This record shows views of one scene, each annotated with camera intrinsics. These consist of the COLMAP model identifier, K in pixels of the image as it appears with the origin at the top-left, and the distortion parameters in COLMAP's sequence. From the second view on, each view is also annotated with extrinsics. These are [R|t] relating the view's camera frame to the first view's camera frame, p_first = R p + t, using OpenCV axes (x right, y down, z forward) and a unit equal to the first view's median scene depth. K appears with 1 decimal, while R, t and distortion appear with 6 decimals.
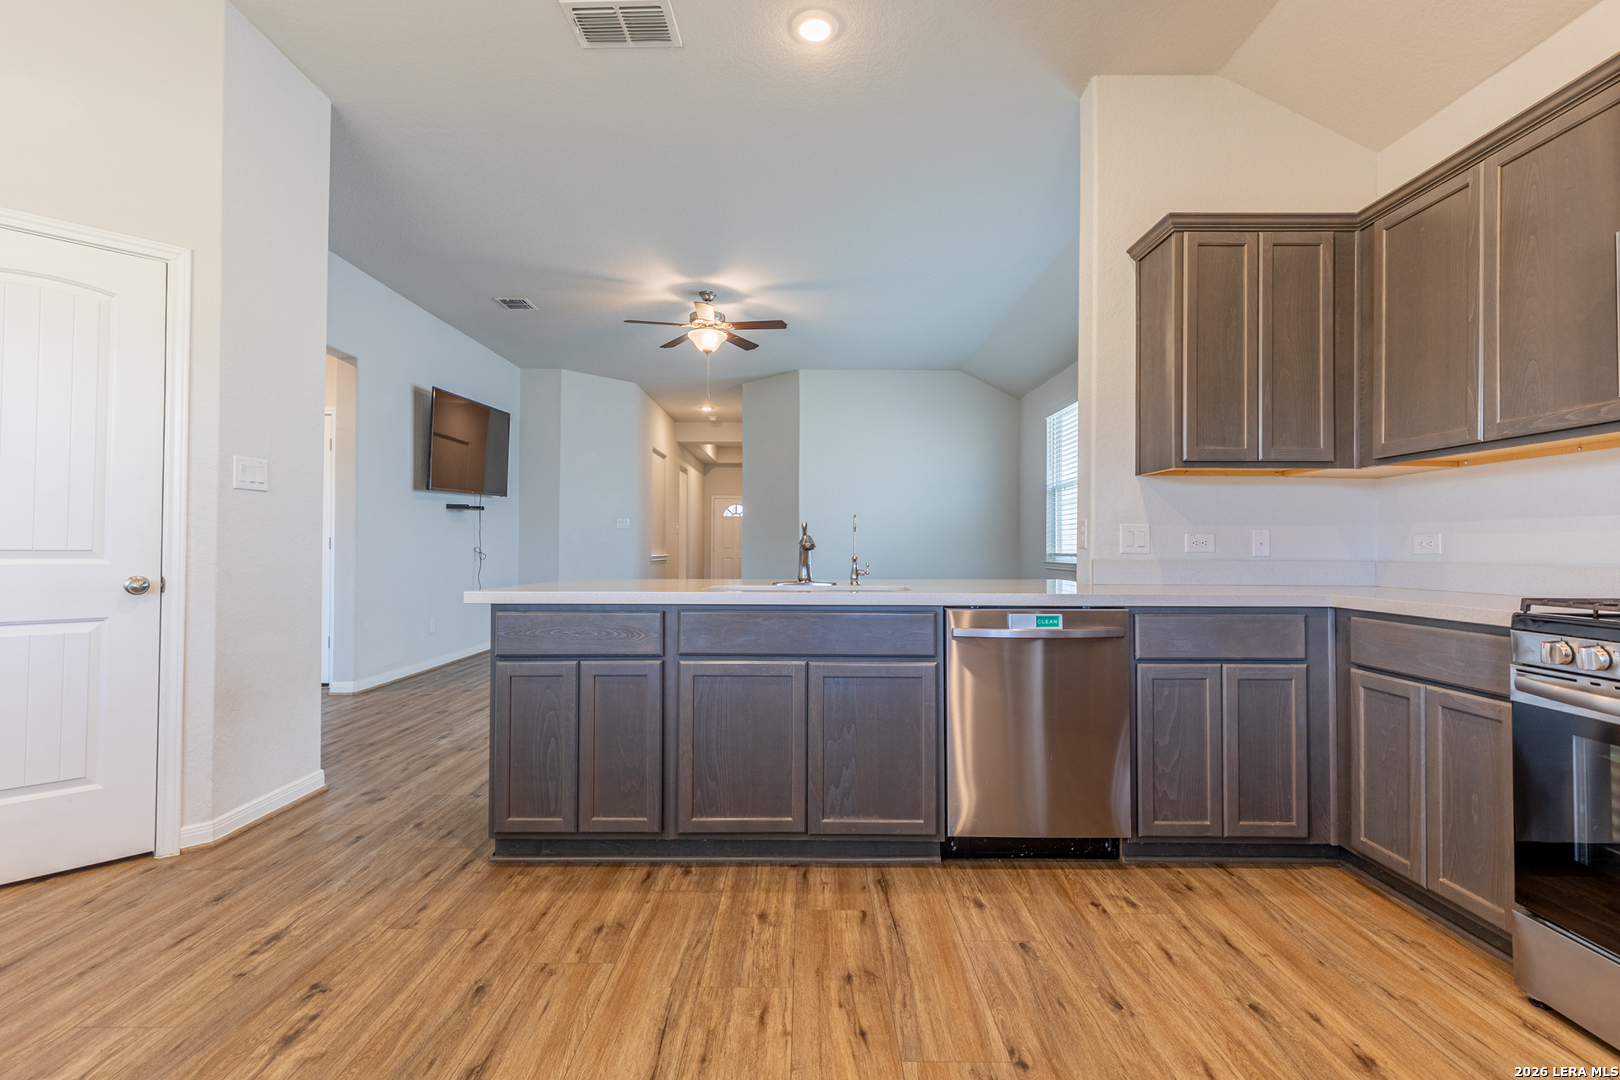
lens RADIAL K [[730.0, 0, 802.9], [0, 730.0, 535.5], [0, 0, 1]] dist [0.008944, -0.000943]
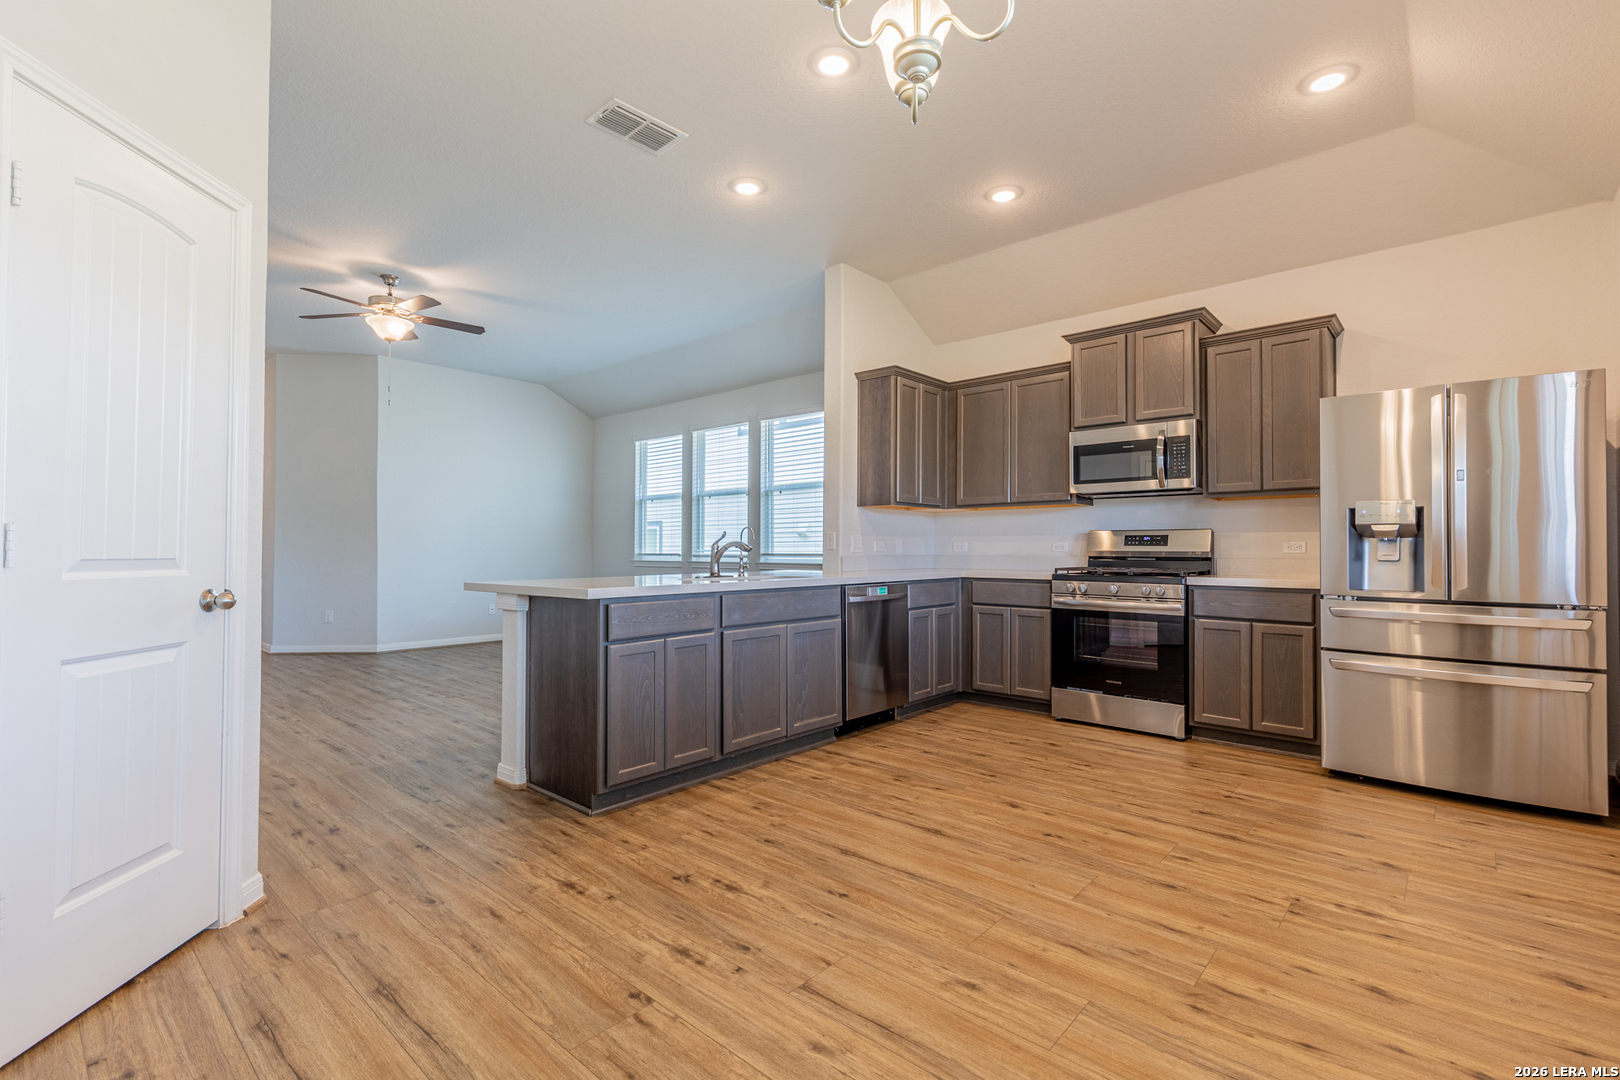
lens RADIAL K [[730.0, 0, 815.3], [0, 730.0, 537.0], [0, 0, 1]] dist [0.008944, -0.000943]
pose [[0.657964, 0.008265, 0.753004, -1.112474], [-0.008991, 0.999955, -0.003120, -0.005816], [-0.752996, -0.004718, 0.658008, -0.050512]]
